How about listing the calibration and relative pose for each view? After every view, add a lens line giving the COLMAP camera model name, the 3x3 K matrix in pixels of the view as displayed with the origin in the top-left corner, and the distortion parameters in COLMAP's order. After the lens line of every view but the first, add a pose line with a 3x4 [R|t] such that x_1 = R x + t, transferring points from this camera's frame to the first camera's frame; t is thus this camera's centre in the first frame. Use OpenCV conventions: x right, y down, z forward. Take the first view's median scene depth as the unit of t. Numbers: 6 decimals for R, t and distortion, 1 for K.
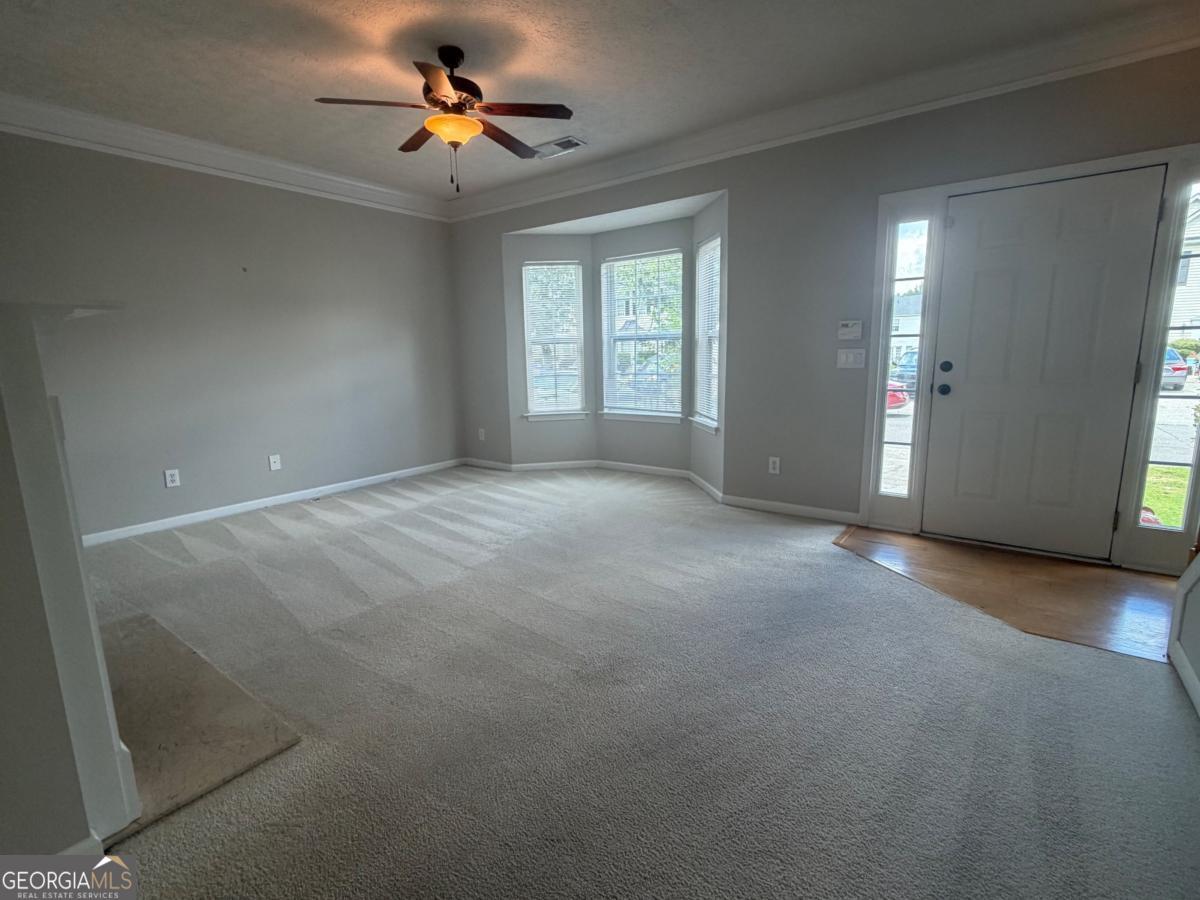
lens RADIAL K [[560.4, 0, 601.3], [0, 560.4, 449.5], [0, 0, 1]] dist [-0.000125, 0.000065]
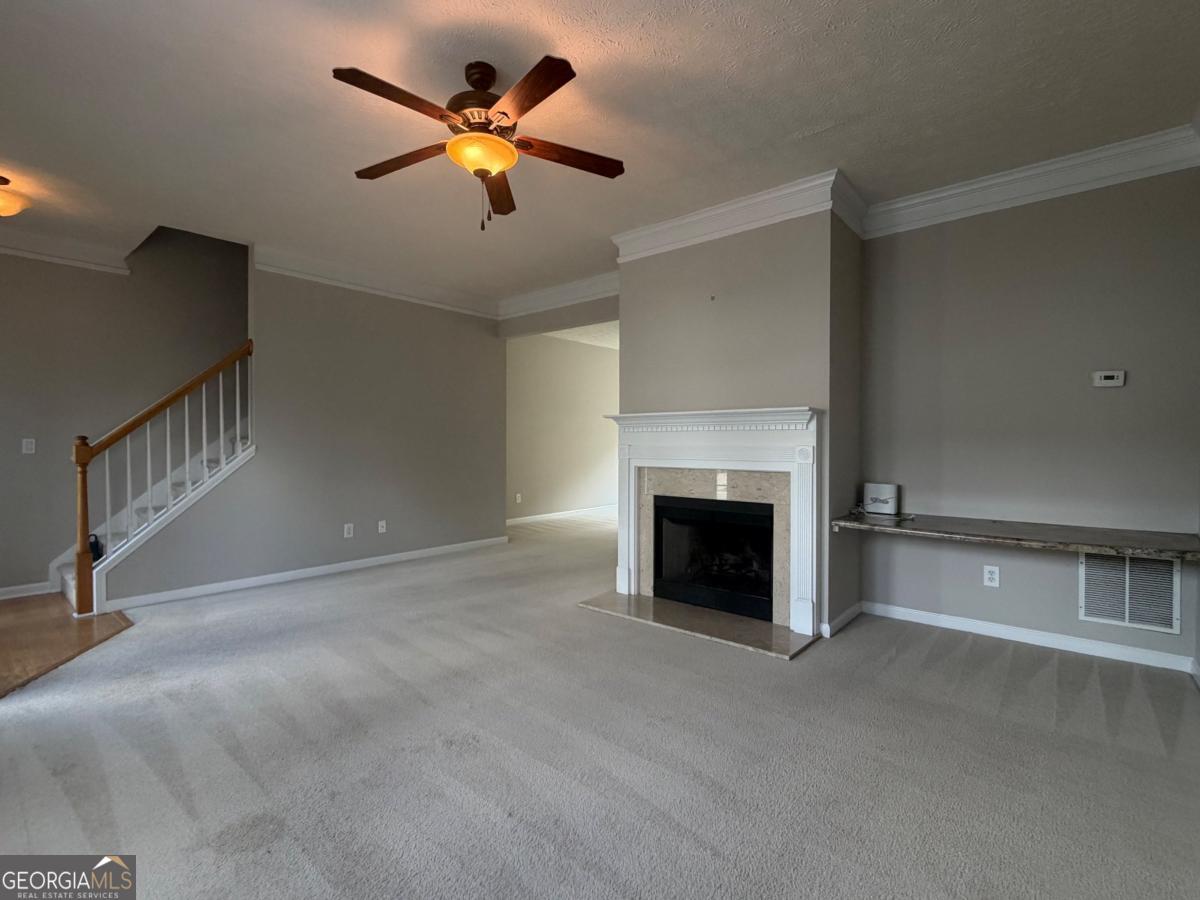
lens RADIAL K [[561.4, 0, 601.5], [0, 561.4, 449.6], [0, 0, 1]] dist [-0.000660, -0.001265]
pose [[-0.997577, 0.017551, 0.067314, -0.355095], [0.029884, 0.981932, 0.186859, -0.224484], [-0.062818, 0.188418, -0.980078, 1.382479]]
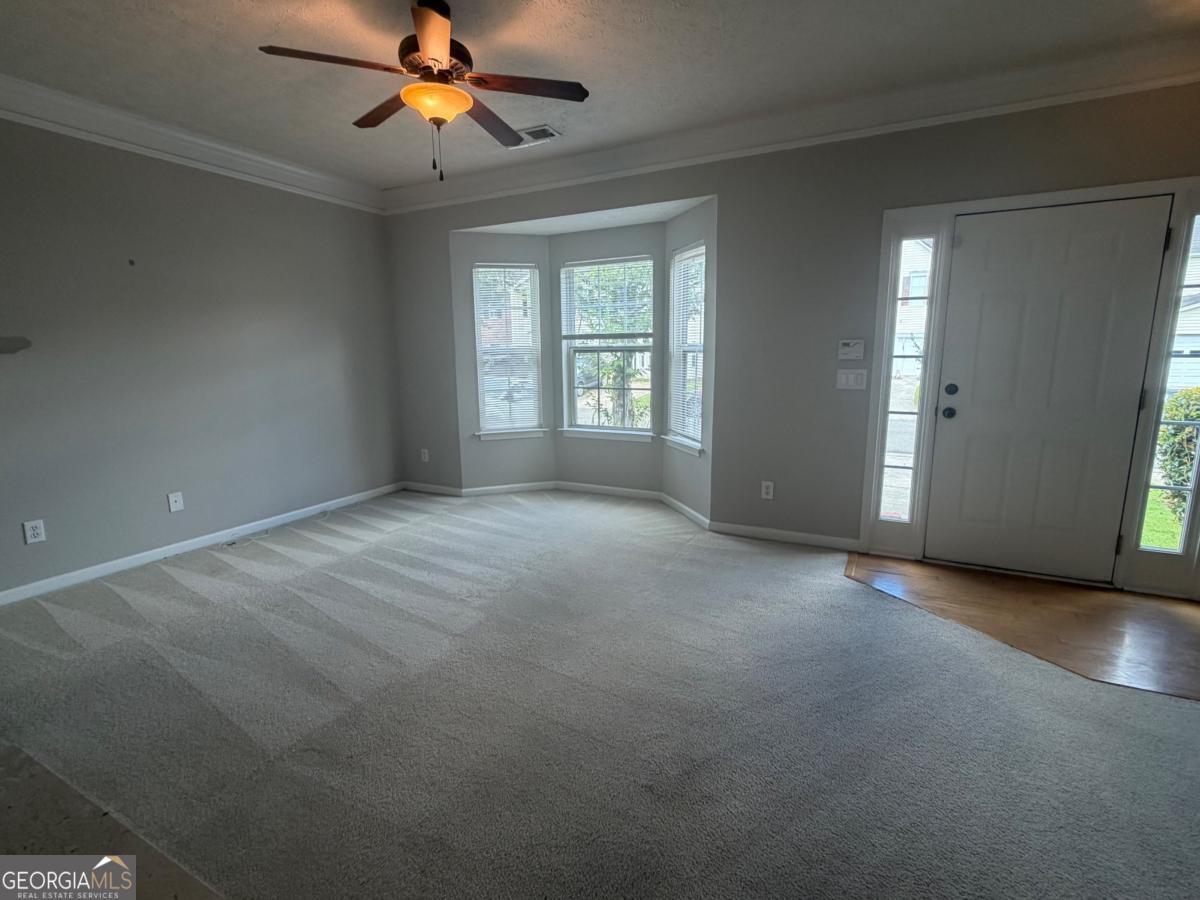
lens RADIAL K [[560.2, 0, 600.0], [0, 560.2, 450.0], [0, 0, 1]] dist [-0.001296, -0.000074]
pose [[0.986354, -0.019403, 0.163491, -0.128127], [0.019314, 0.999811, 0.002132, -0.048774], [-0.163502, 0.001055, 0.986542, 0.120193]]
